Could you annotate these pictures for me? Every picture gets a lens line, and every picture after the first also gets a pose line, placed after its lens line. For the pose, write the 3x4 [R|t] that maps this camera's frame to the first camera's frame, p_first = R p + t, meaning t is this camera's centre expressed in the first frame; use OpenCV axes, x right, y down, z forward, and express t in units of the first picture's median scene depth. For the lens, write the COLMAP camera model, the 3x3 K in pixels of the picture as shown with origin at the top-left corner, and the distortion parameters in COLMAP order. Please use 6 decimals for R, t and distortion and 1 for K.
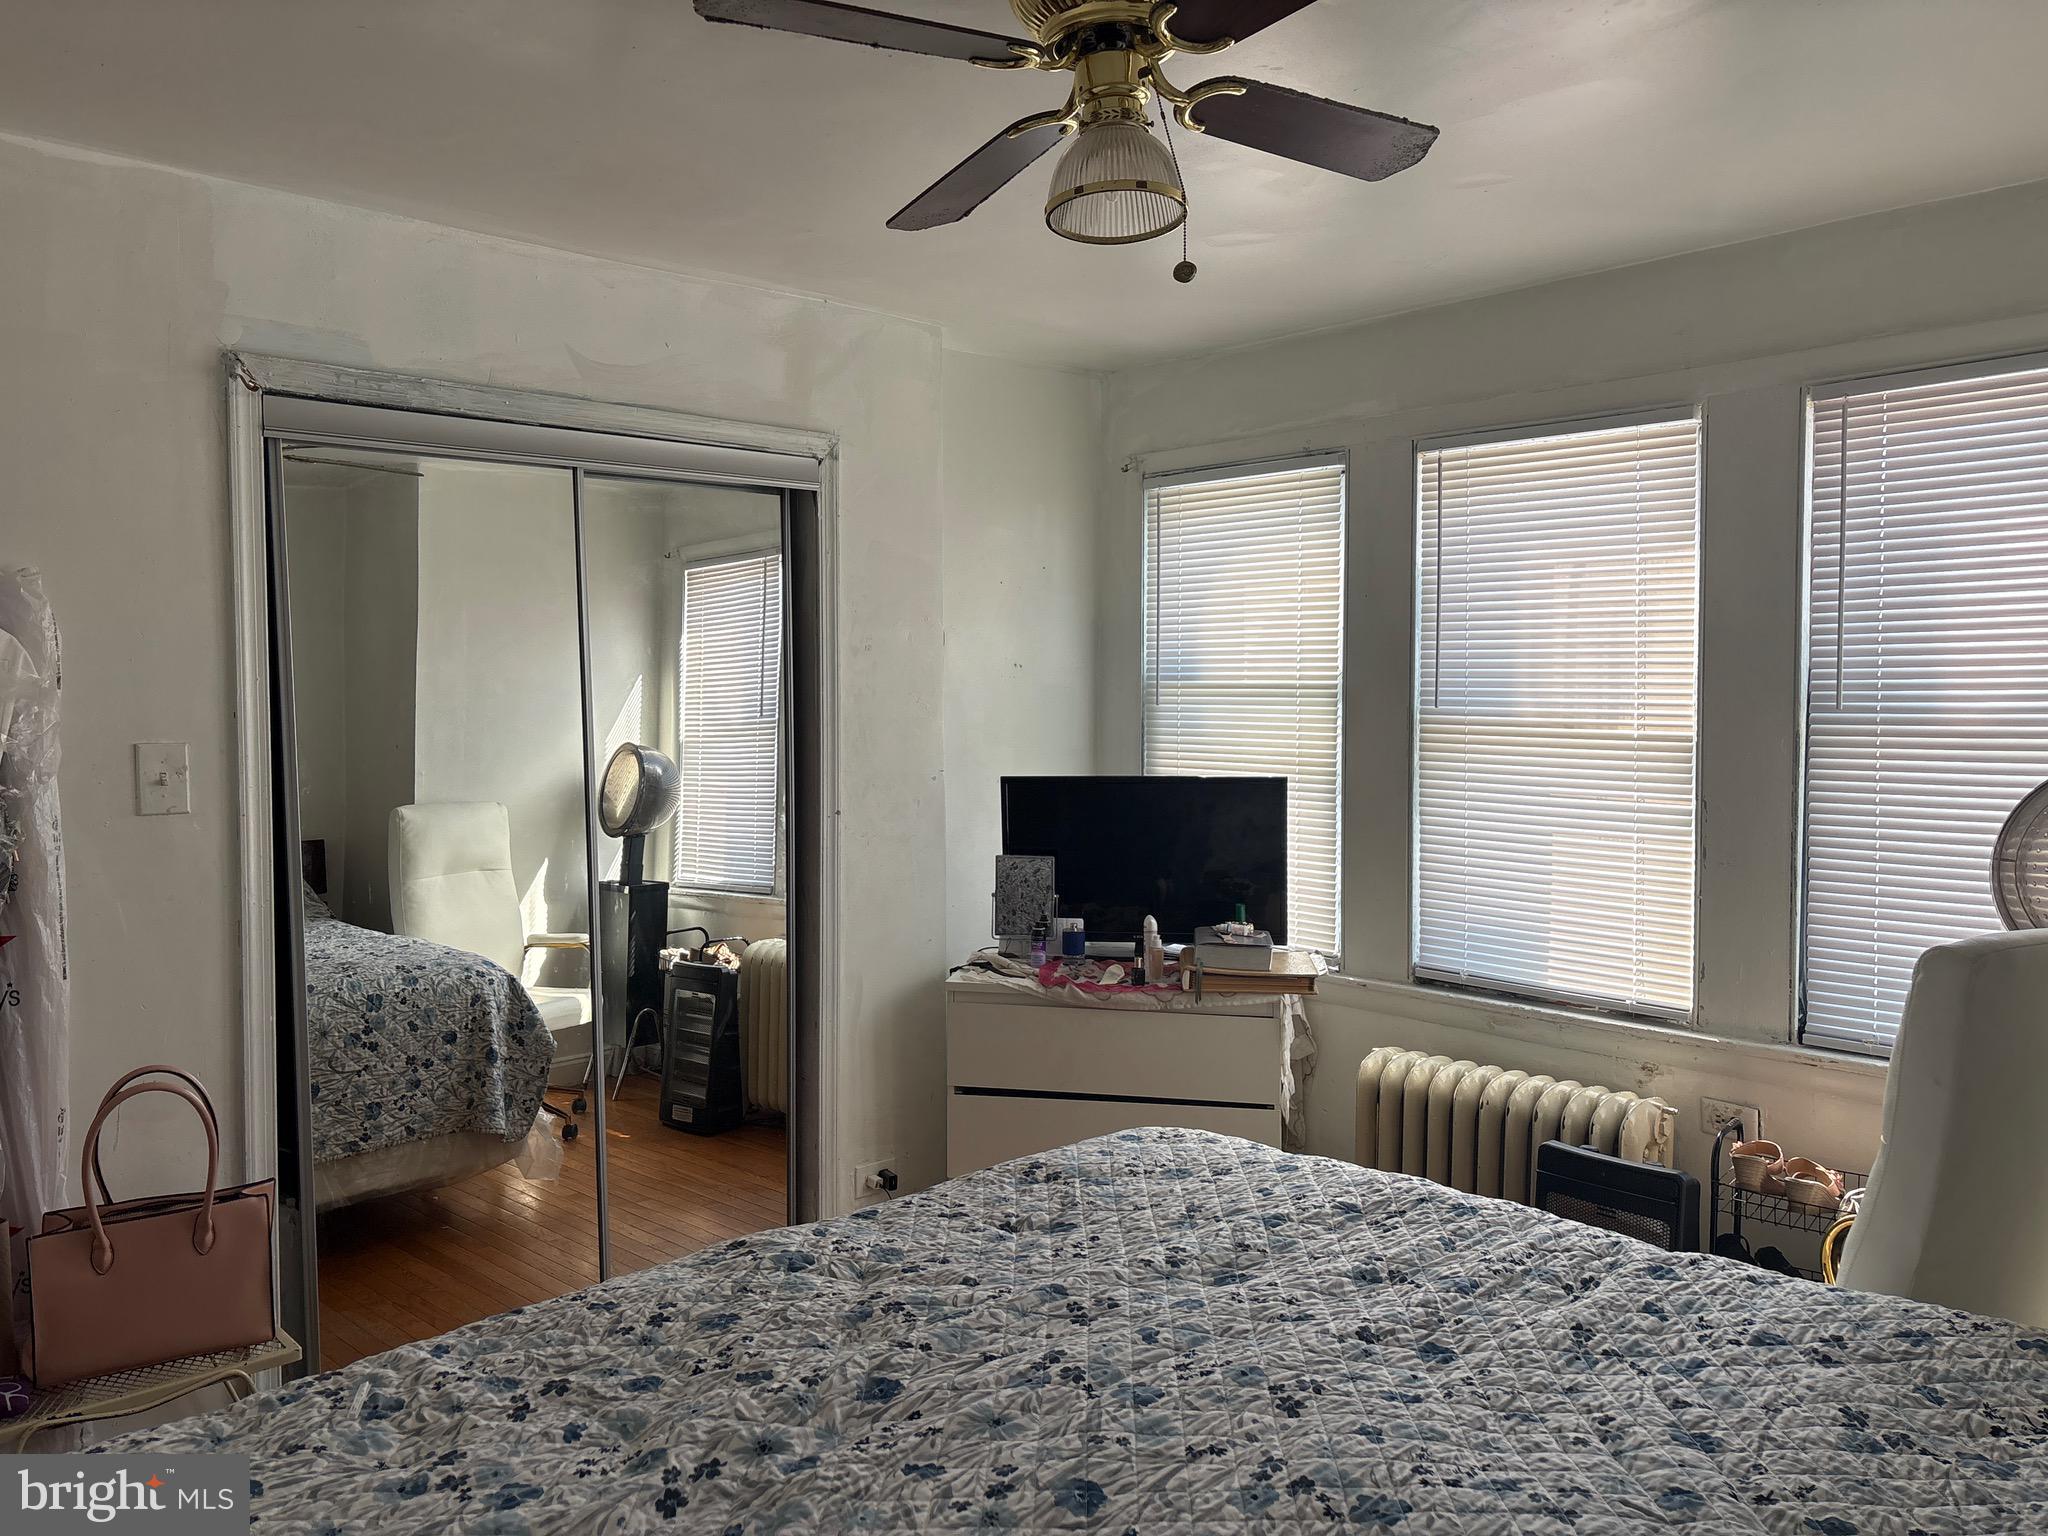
lens RADIAL K [[1550.6, 0, 1028.0], [0, 1550.6, 780.8], [0, 0, 1]] dist [0.082014, -0.089090]
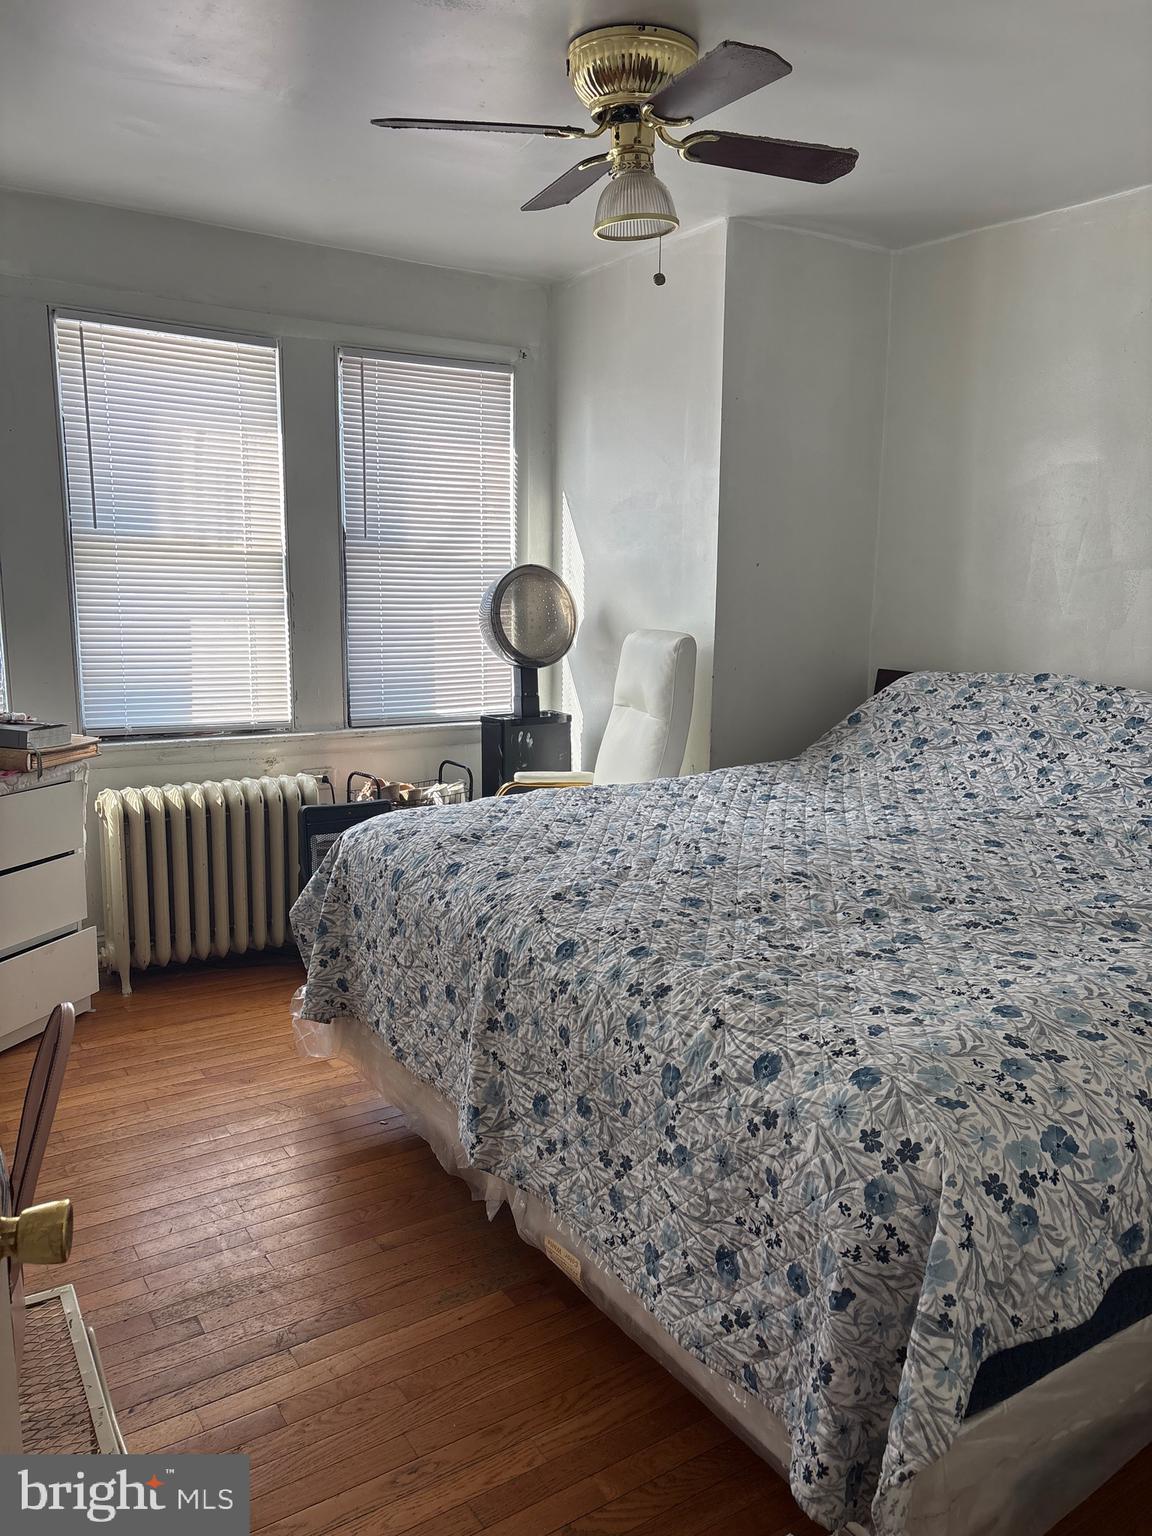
lens RADIAL K [[1162.9, 0, 581.1], [0, 1162.9, 764.9], [0, 0, 1]] dist [0.082014, -0.089090]
pose [[0.186640, -0.167058, 0.968120, -0.713043], [0.027807, 0.985940, 0.164772, -0.002837], [-0.982035, -0.003833, 0.188661, 0.456969]]
